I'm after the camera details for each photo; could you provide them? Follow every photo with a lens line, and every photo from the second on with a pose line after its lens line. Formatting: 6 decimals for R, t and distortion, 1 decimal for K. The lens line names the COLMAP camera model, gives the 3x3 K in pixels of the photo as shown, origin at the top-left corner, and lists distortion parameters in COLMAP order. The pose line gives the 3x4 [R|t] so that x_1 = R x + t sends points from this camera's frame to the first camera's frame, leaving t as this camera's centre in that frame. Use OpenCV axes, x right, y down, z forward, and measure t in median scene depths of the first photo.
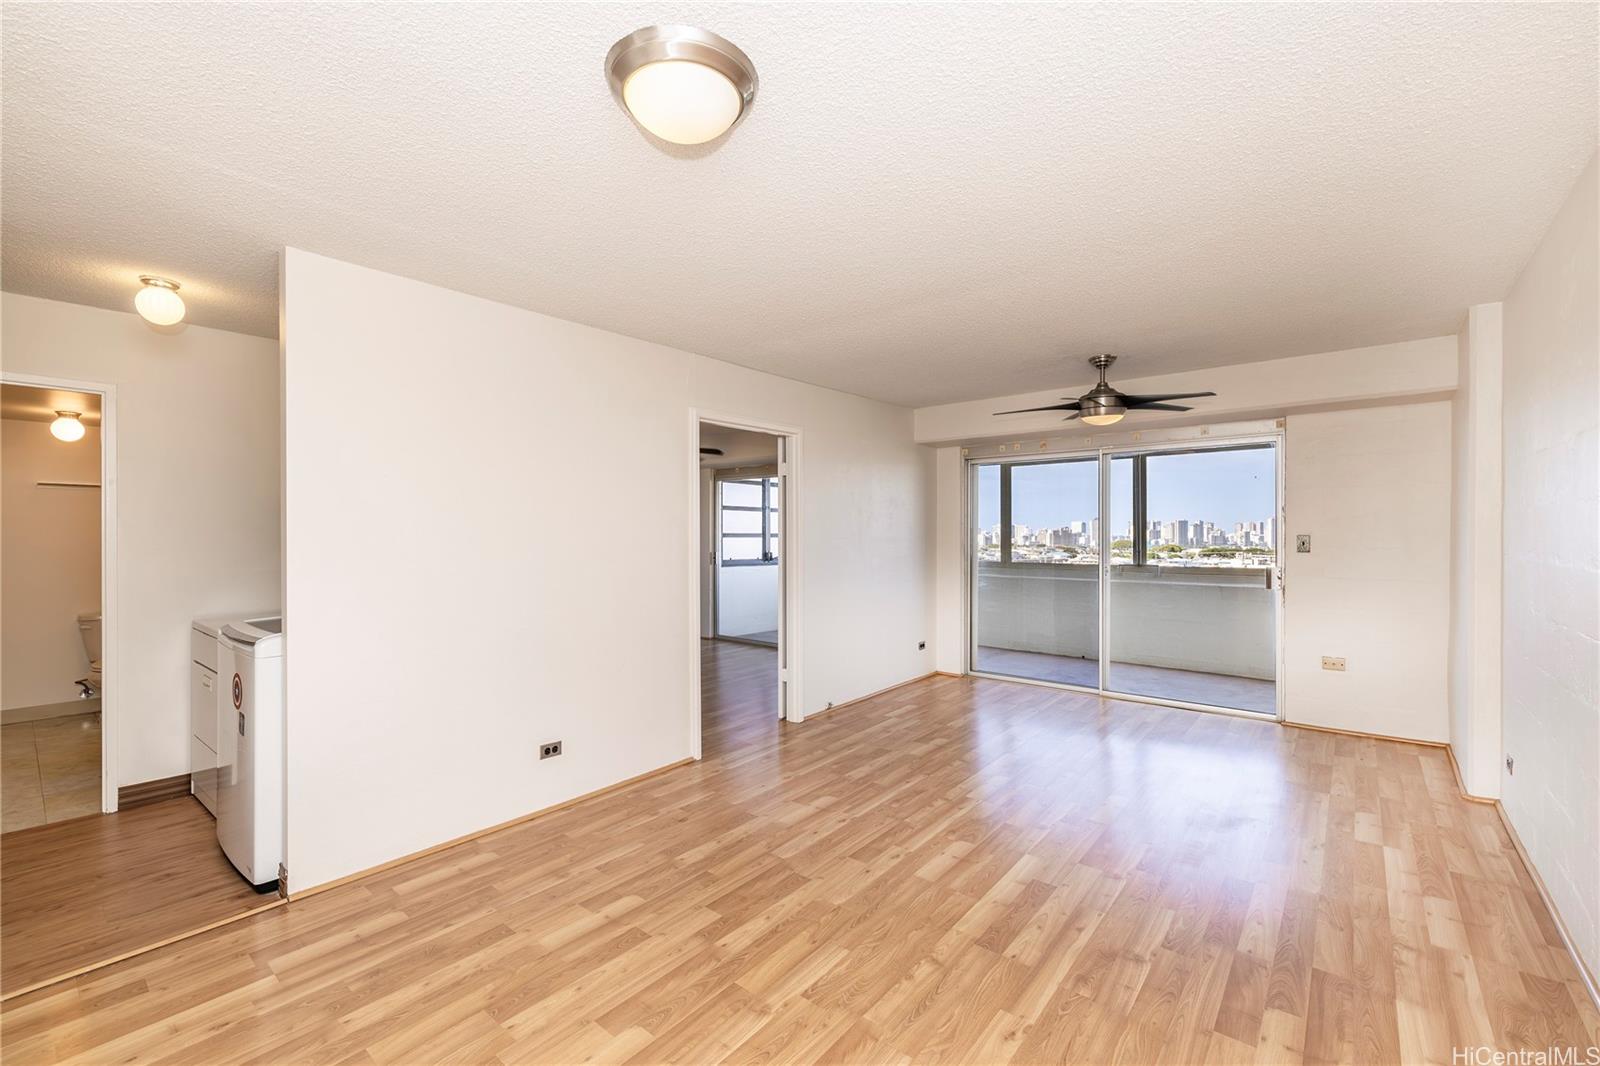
lens RADIAL K [[677.7, 0, 799.1], [0, 677.7, 533.4], [0, 0, 1]] dist [0.001018, 0.000203]
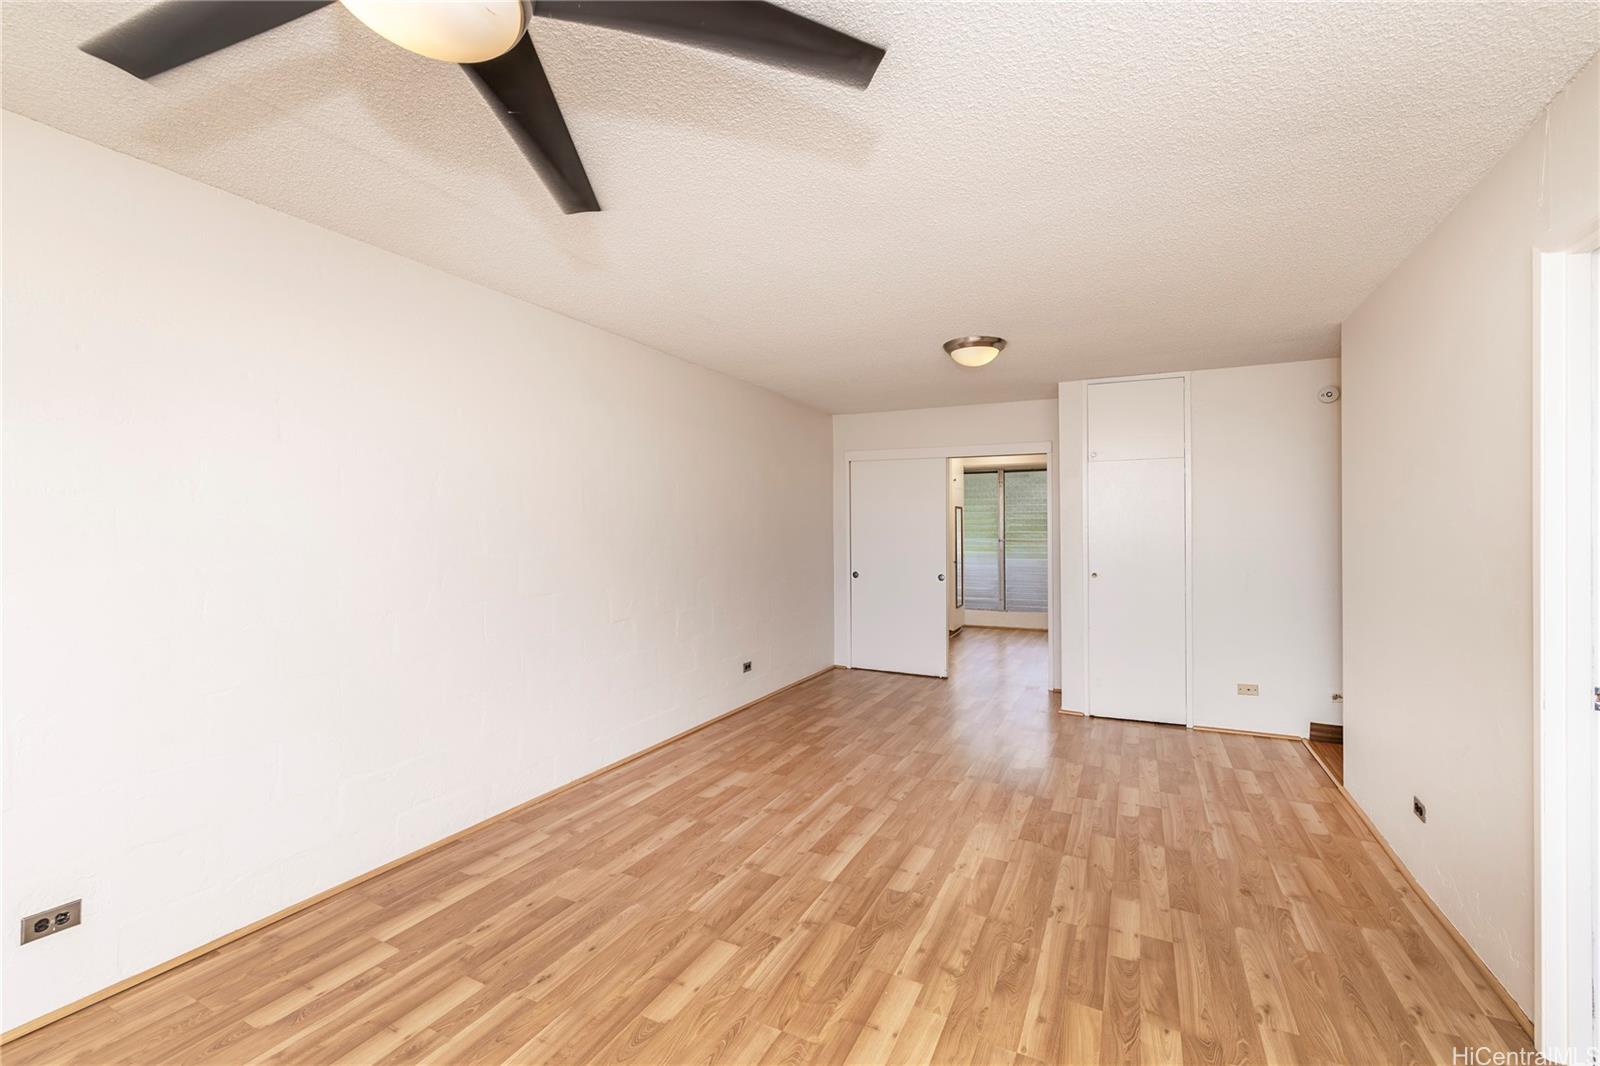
lens RADIAL K [[677.7, 0, 791.4], [0, 677.7, 533.3], [0, 0, 1]] dist [0.001018, 0.000203]
pose [[-0.976633, 0.007118, -0.214794, 0.644351], [0.005866, 0.999962, 0.006466, -0.004030], [0.214832, 0.005055, -0.976638, 2.082050]]
